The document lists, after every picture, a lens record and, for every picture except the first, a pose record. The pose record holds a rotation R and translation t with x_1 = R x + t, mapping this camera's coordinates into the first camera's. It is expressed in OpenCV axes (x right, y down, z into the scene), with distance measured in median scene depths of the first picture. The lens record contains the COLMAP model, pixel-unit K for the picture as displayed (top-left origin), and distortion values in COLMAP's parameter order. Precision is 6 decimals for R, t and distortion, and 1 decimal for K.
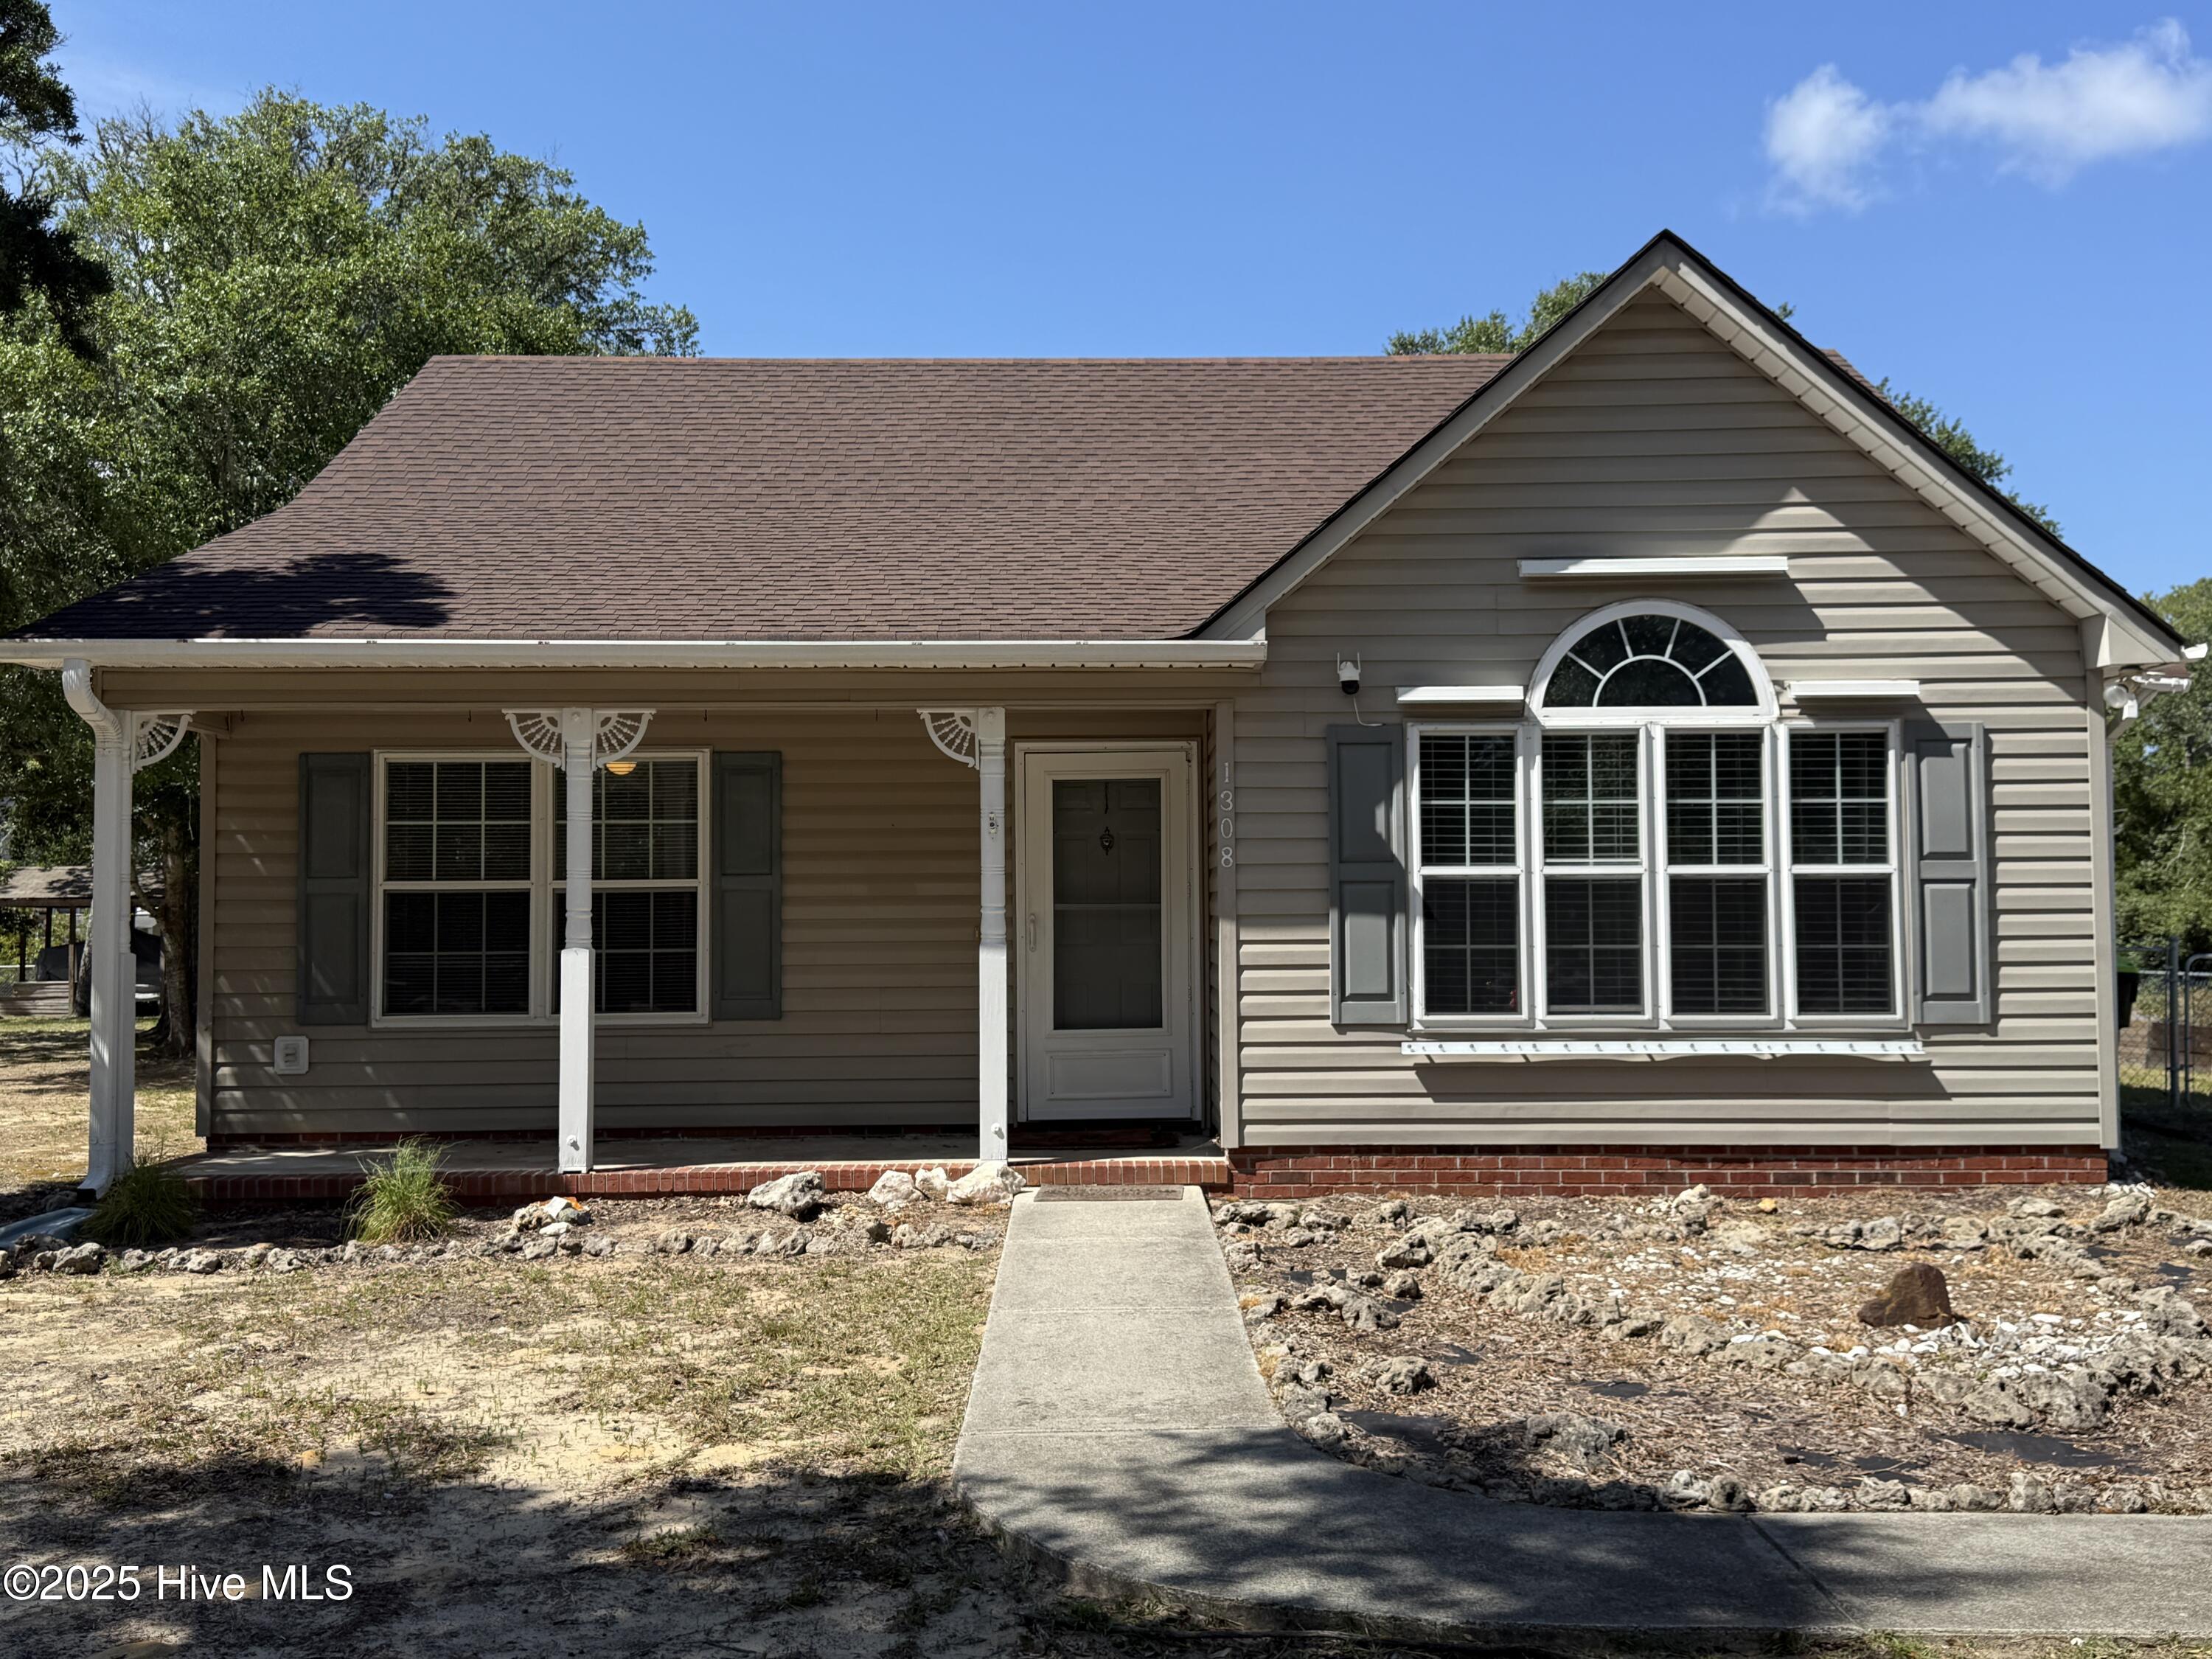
lens RADIAL K [[2107.2, 0, 1097.6], [0, 2107.2, 839.9], [0, 0, 1]] dist [0.087207, 0.000000]
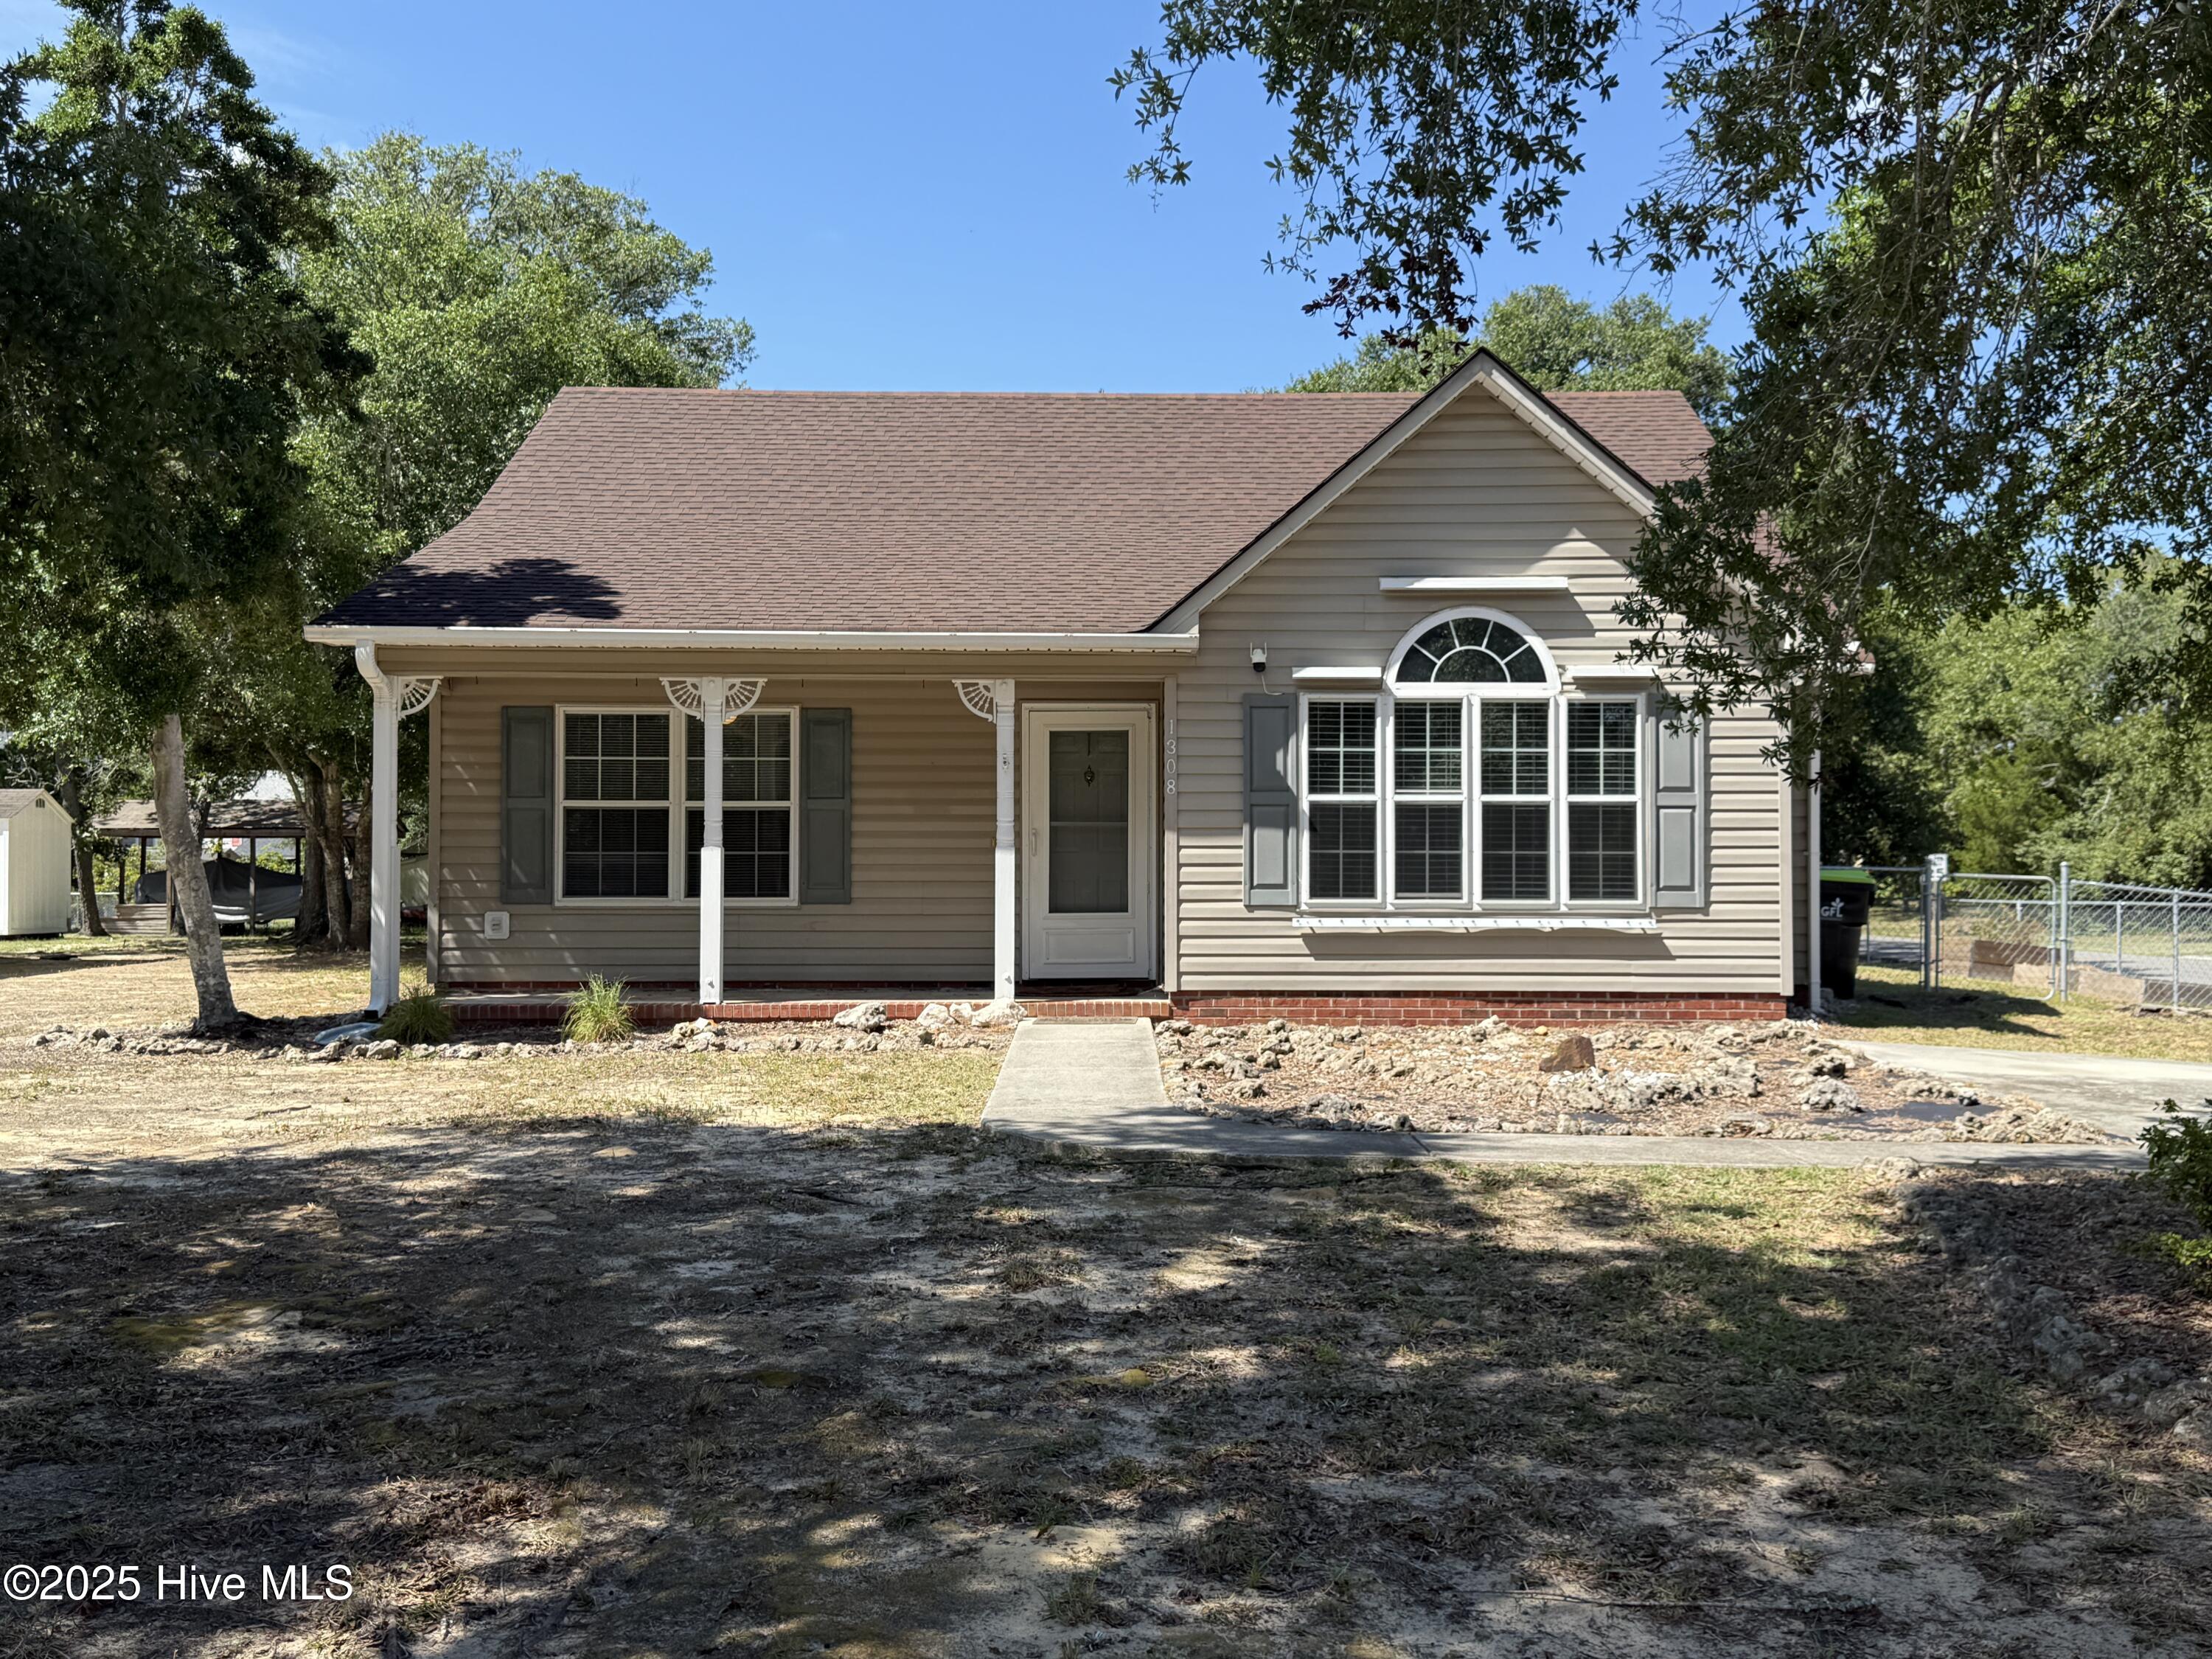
lens RADIAL K [[2107.2, 0, 1108.2], [0, 2107.2, 840.8], [0, 0, 1]] dist [0.087207, 0.000000]
pose [[0.999963, 0.008562, -0.000777, 0.020505], [-0.008540, 0.999662, 0.024551, 0.010120], [0.000987, -0.024543, 0.999698, -0.413056]]
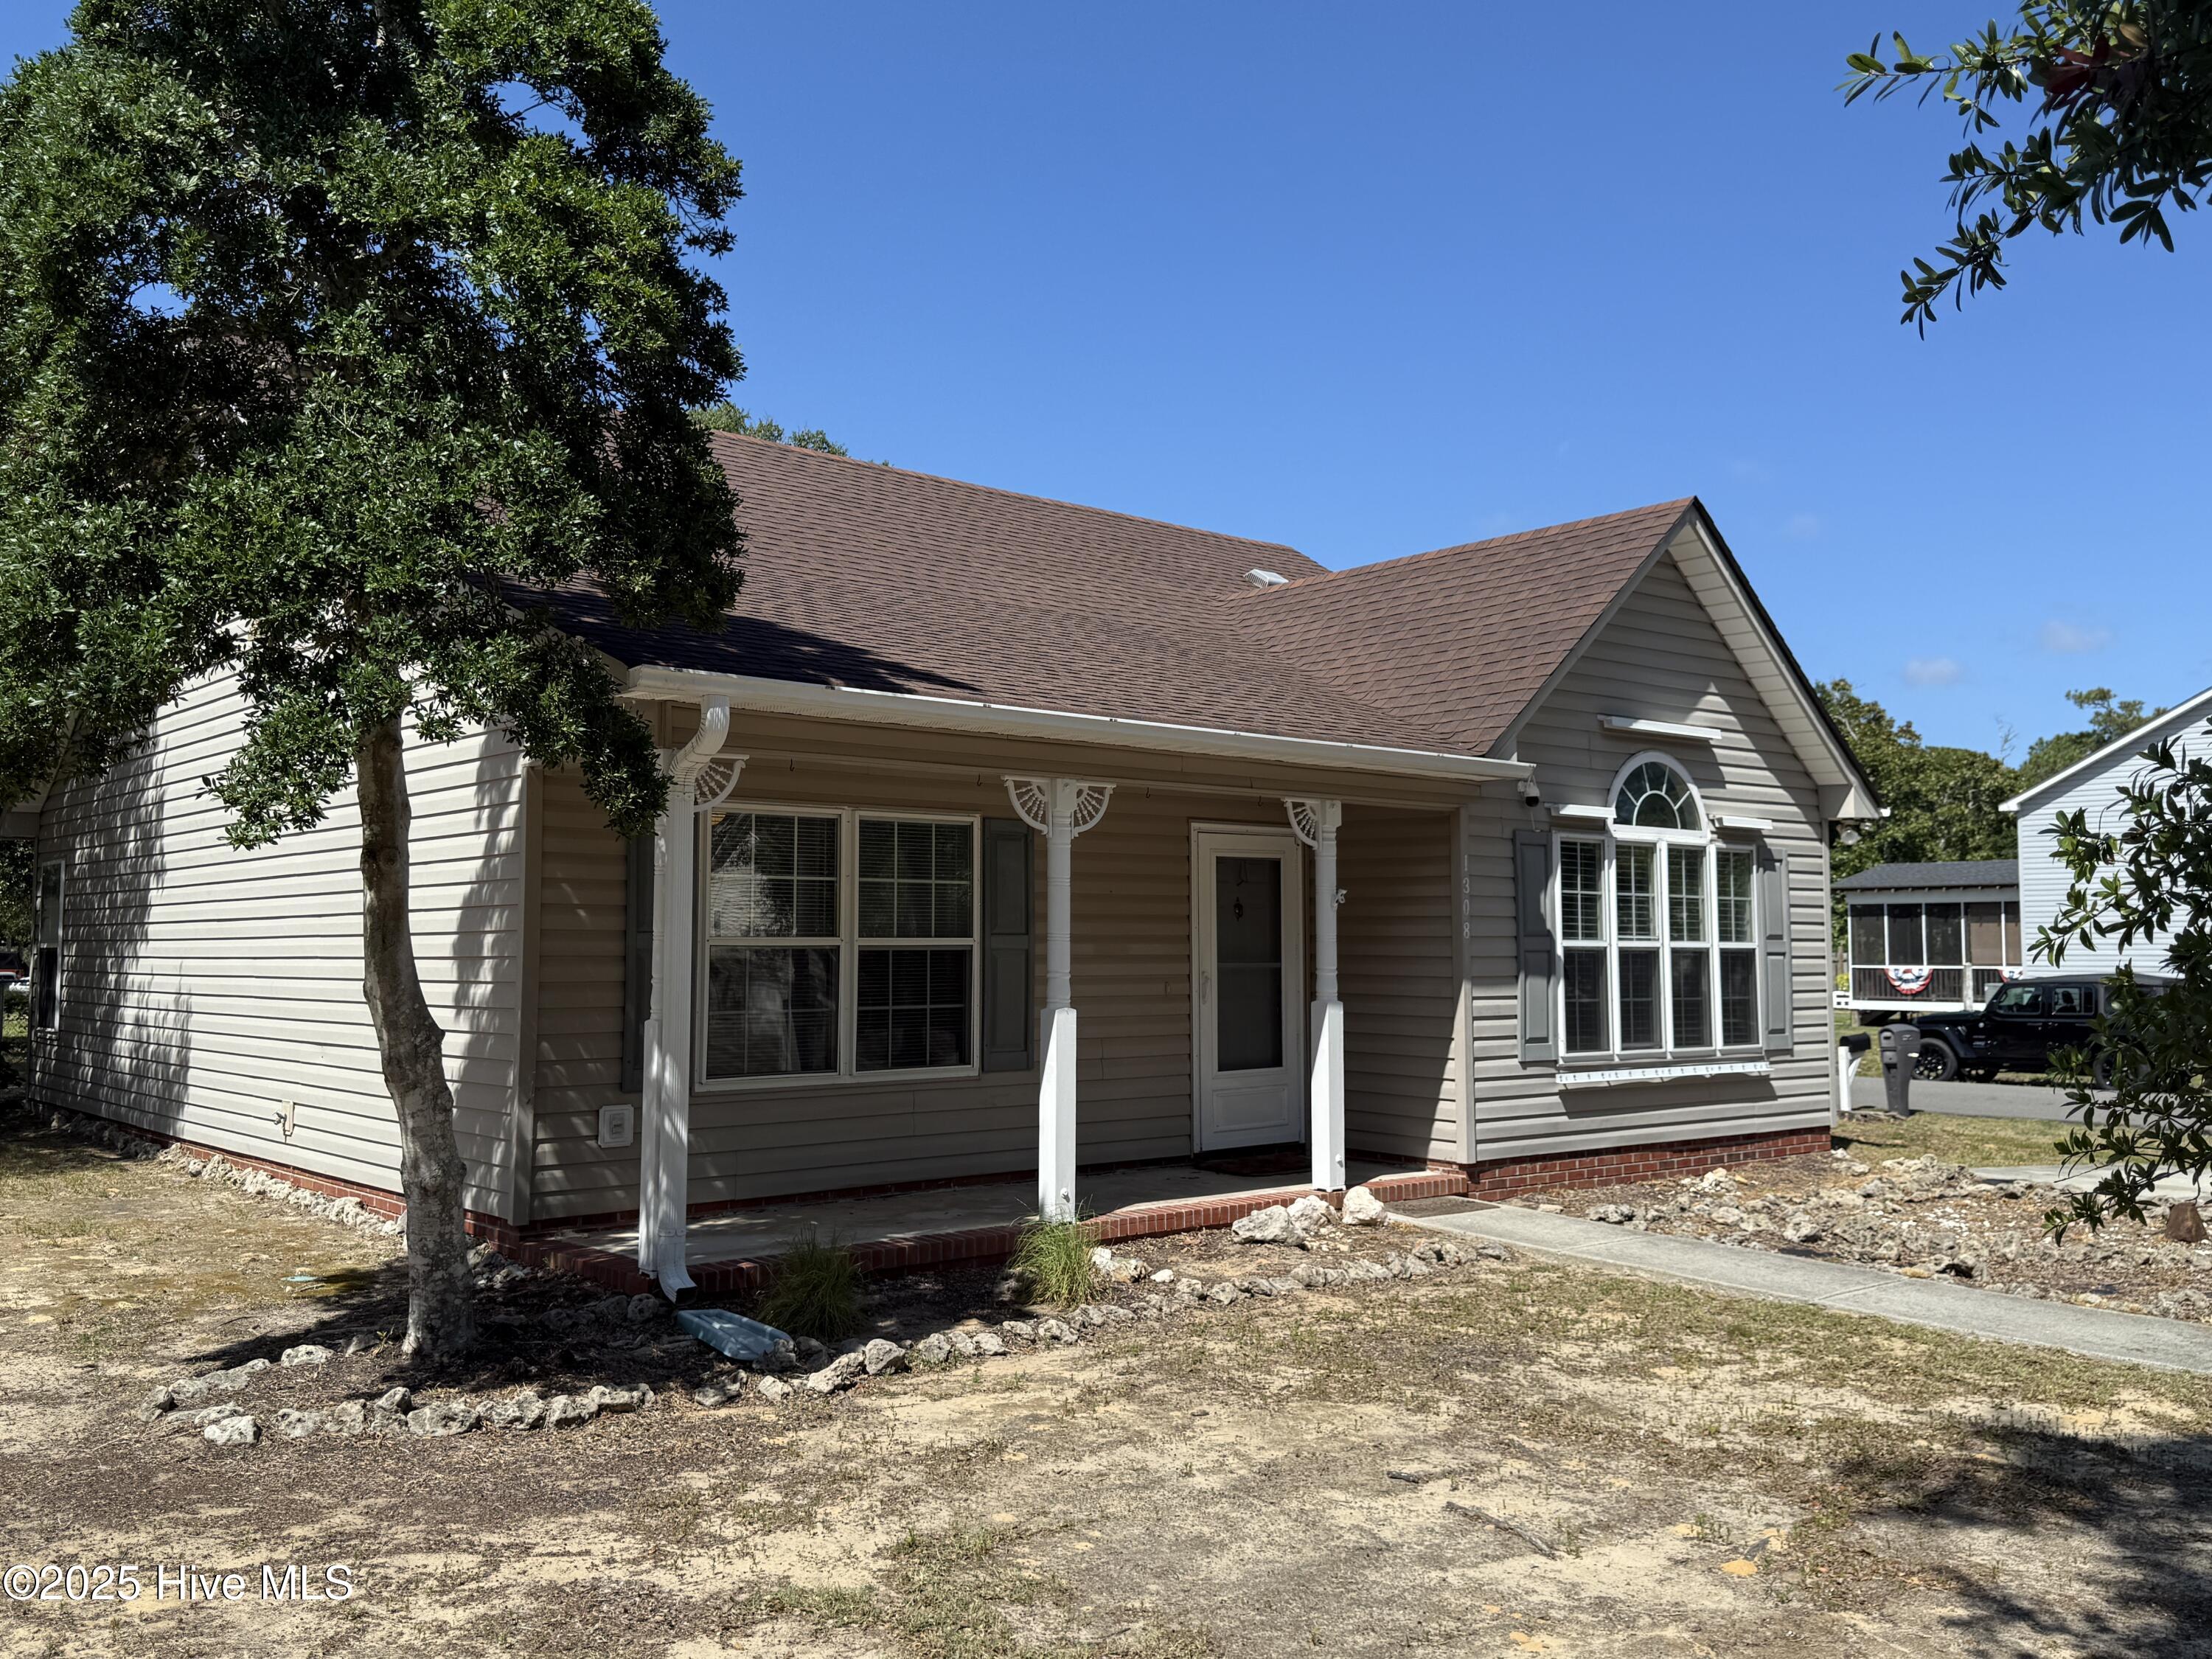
lens RADIAL K [[1928.0, 0, 1093.2], [0, 1928.0, 812.3], [0, 0, 1]] dist [0.089877, 0.005373]
pose [[0.763739, 0.053168, 0.643332, -0.853603], [-0.035269, 0.998551, -0.040656, -0.007428], [-0.644561, 0.008361, 0.764507, 0.259658]]
